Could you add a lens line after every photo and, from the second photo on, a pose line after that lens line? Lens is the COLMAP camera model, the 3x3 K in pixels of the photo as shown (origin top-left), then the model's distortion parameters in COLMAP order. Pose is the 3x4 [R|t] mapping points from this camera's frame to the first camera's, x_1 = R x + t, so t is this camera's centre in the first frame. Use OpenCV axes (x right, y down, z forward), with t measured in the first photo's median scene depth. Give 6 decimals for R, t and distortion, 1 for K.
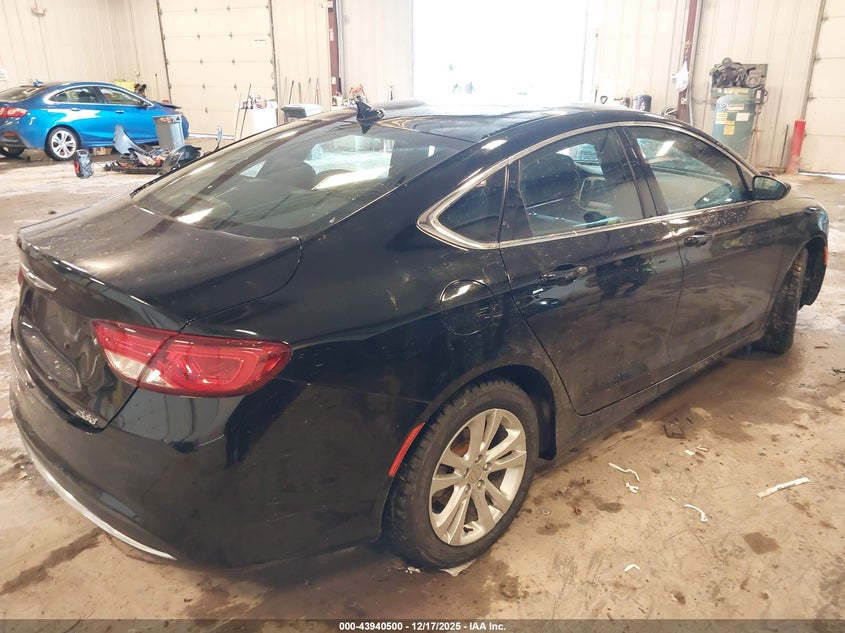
lens RADIAL K [[697.7, 0, 422.5], [0, 697.7, 316.5], [0, 0, 1]] dist [-0.020596, -0.007572]
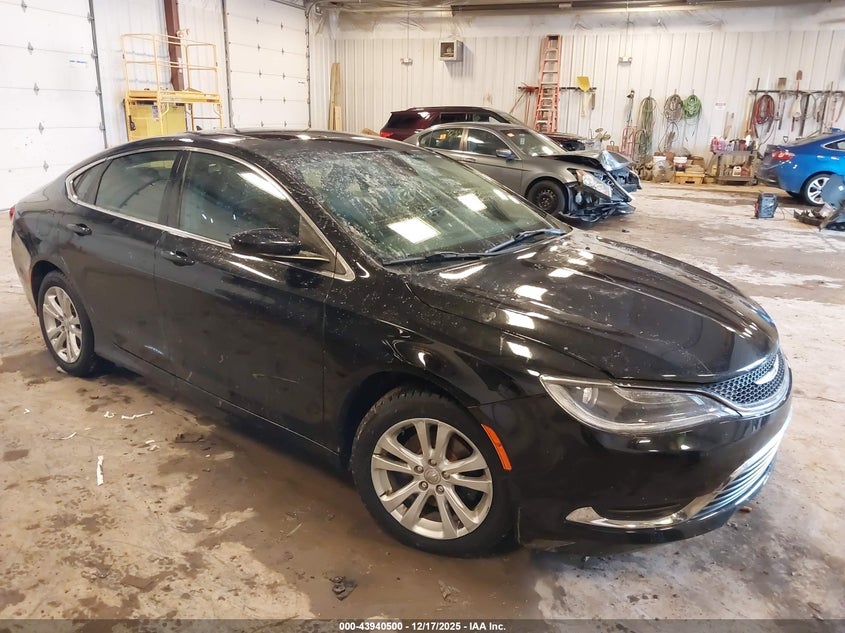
lens RADIAL K [[697.7, 0, 422.5], [0, 697.7, 316.5], [0, 0, 1]] dist [-0.020596, -0.007572]
pose [[0.173792, 0.311283, -0.934291, 1.365858], [-0.372868, 0.898894, 0.230130, -0.380572], [0.911464, 0.308372, 0.272288, 0.987894]]
